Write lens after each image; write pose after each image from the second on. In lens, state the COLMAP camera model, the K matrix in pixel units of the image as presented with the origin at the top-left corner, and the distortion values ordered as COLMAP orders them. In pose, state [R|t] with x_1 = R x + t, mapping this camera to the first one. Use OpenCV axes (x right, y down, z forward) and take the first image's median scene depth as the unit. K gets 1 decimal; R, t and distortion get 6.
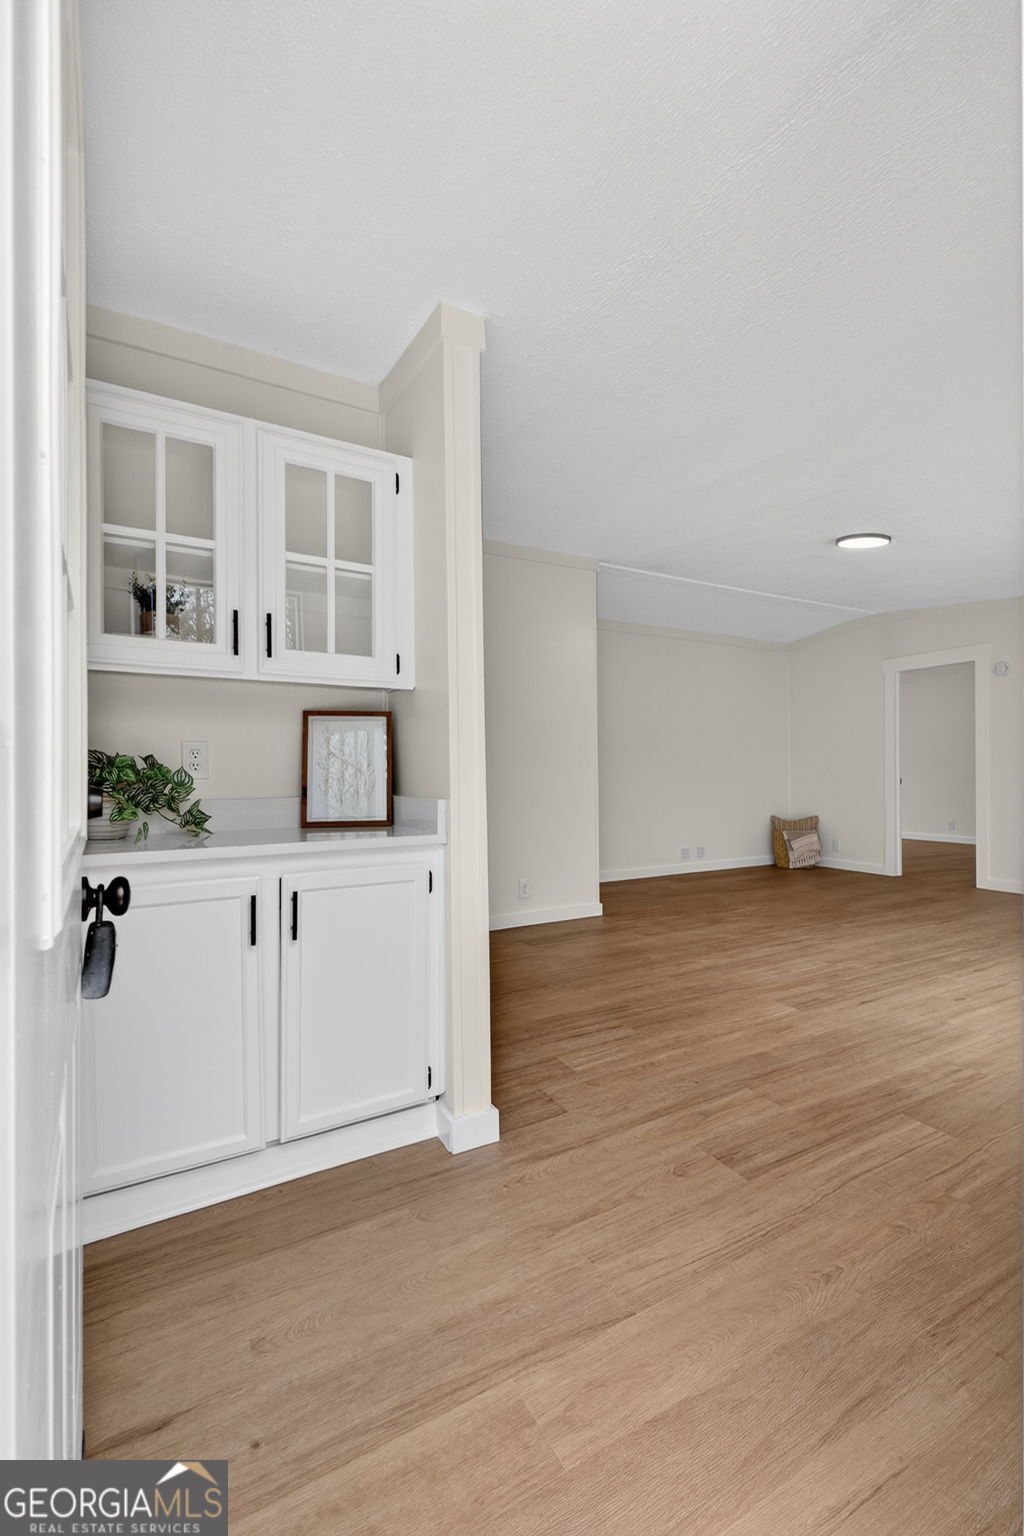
lens RADIAL K [[661.4, 0, 512.0], [0, 661.4, 768.0], [0, 0, 1]] dist [0.016514, 0.000137]
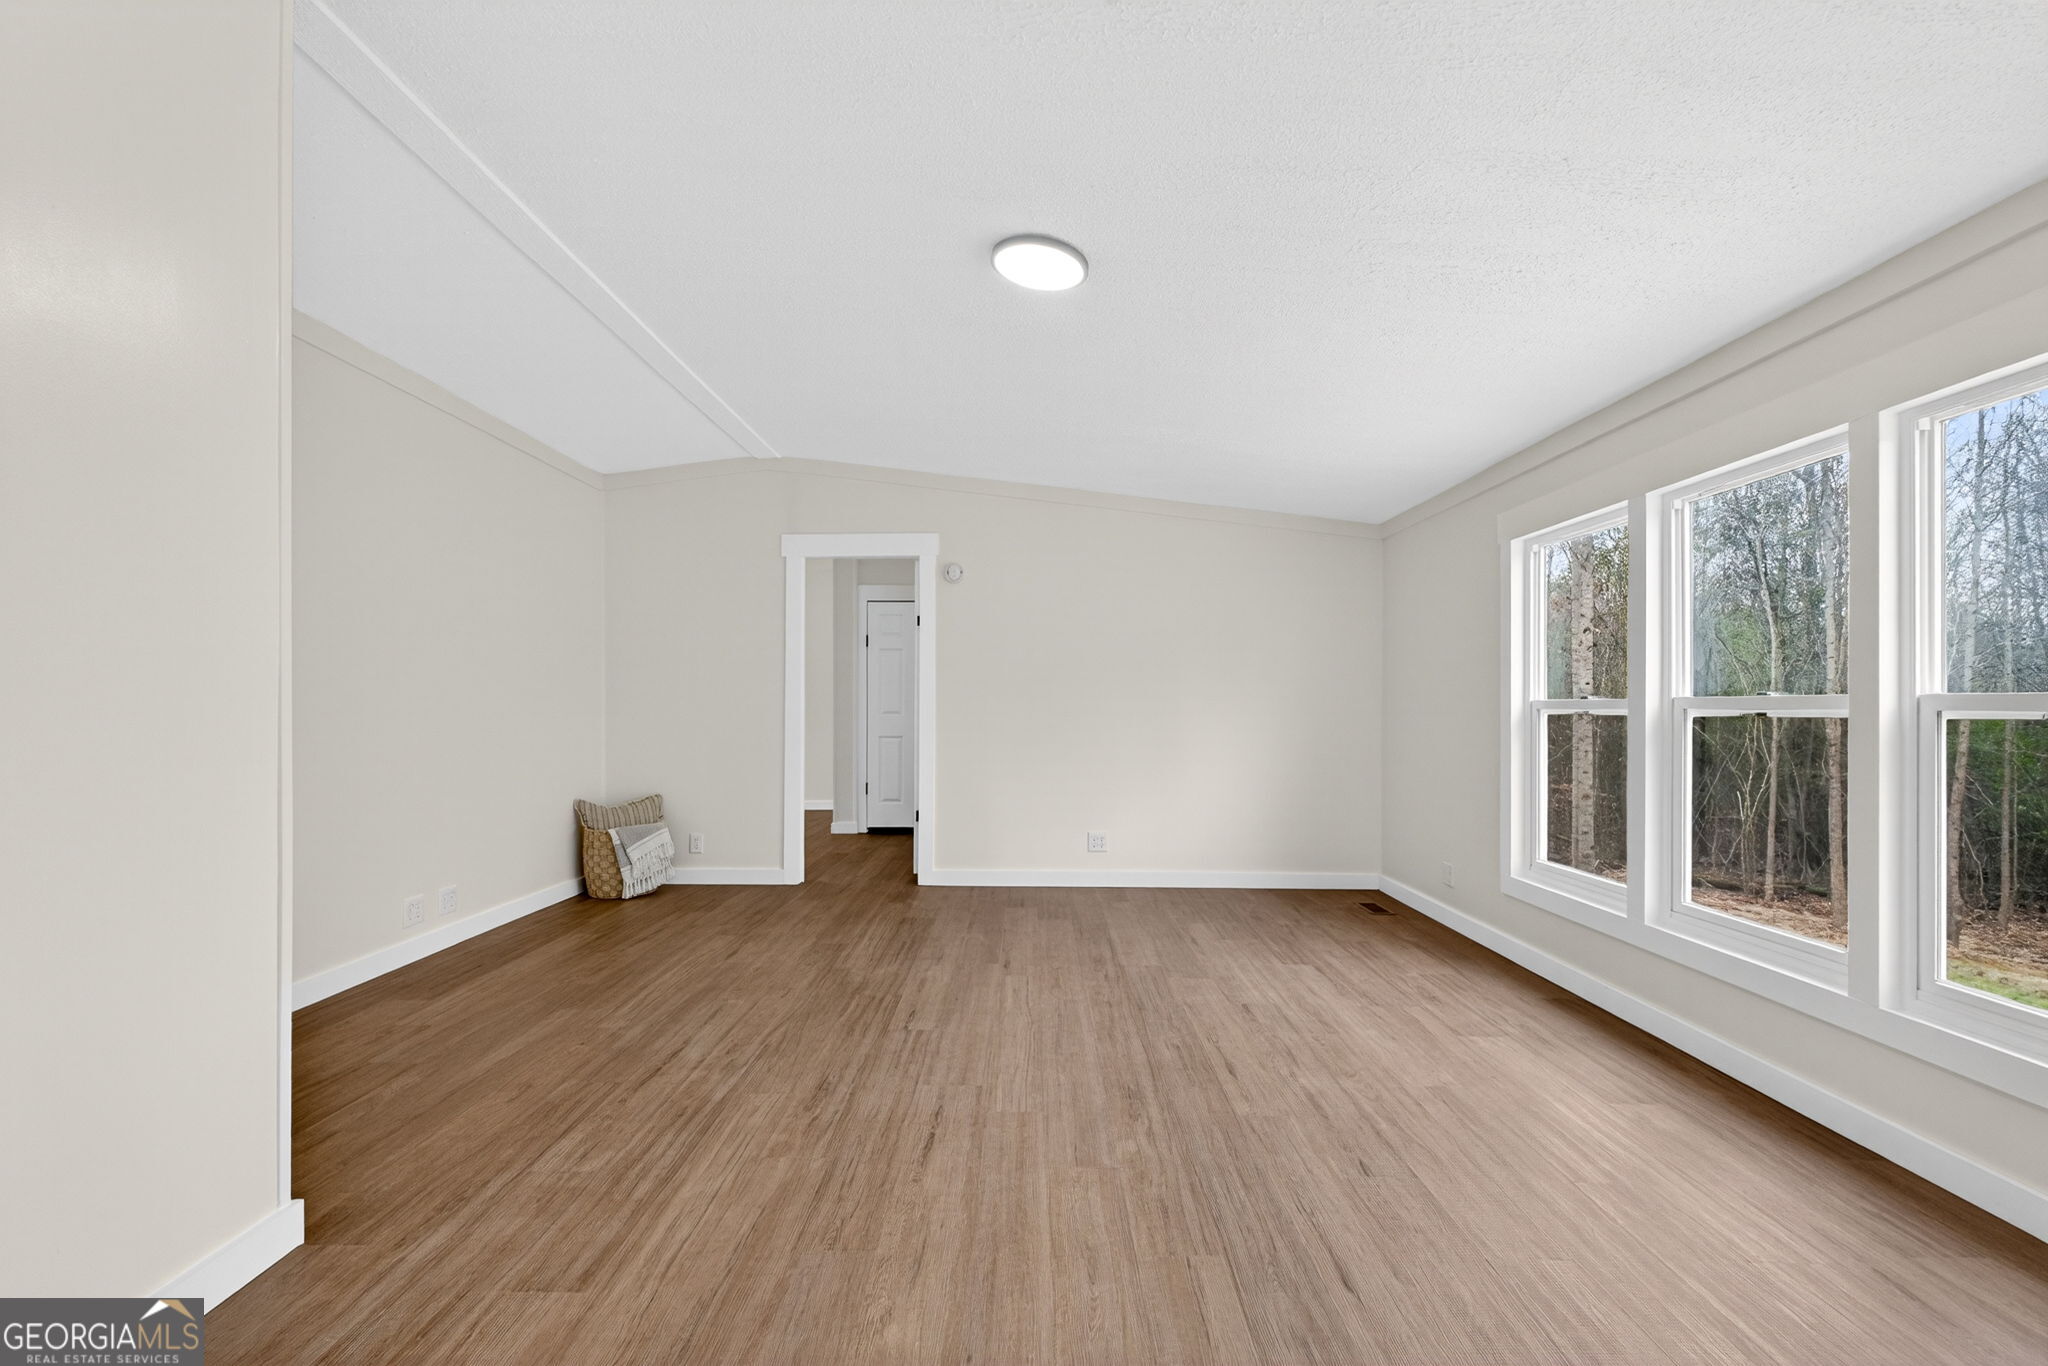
lens RADIAL K [[863.3, 0, 1021.3], [0, 863.3, 694.9], [0, 0, 1]] dist [0.000804, -0.000015]
pose [[0.502703, 0.020627, 0.864213, -0.021650], [-0.010282, 0.999787, -0.017882, -0.002013], [-0.864398, 0.000104, 0.502808, 0.408092]]
